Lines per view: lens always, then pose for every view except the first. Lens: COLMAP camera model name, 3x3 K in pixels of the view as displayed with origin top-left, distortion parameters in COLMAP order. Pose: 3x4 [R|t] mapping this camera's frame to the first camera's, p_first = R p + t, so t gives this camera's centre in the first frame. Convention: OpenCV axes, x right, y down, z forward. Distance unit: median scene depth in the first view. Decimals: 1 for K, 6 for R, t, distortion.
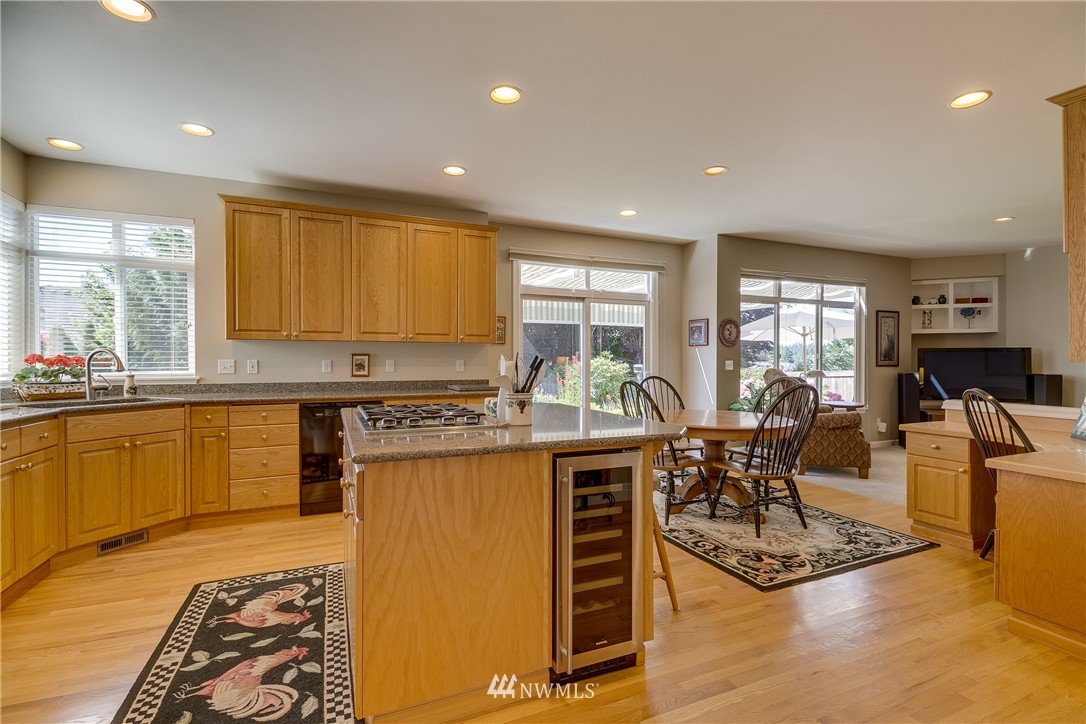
lens RADIAL K [[504.0, 0, 545.1], [0, 504.0, 362.0], [0, 0, 1]] dist [0.006114, -0.001208]
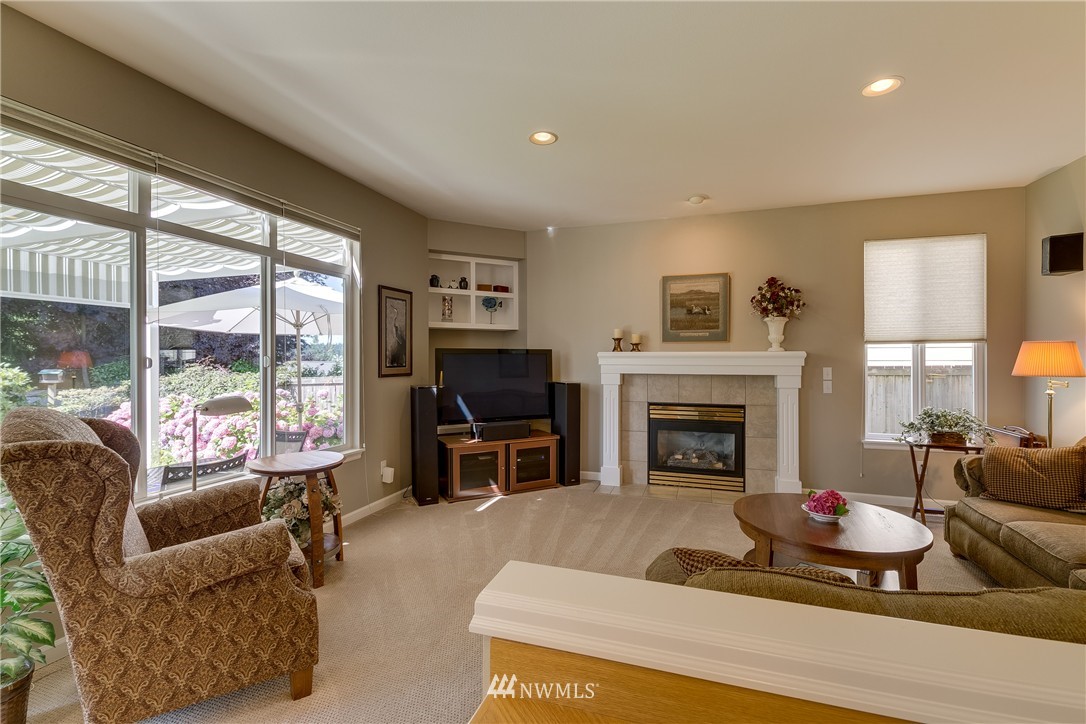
lens RADIAL K [[480.0, 0, 542.6], [0, 480.0, 362.4], [0, 0, 1]] dist [0.013938, -0.003868]
pose [[0.671467, -0.005345, 0.741015, 0.460691], [0.002782, 0.999985, 0.004692, -0.014125], [-0.741029, -0.001089, 0.671472, 0.596365]]
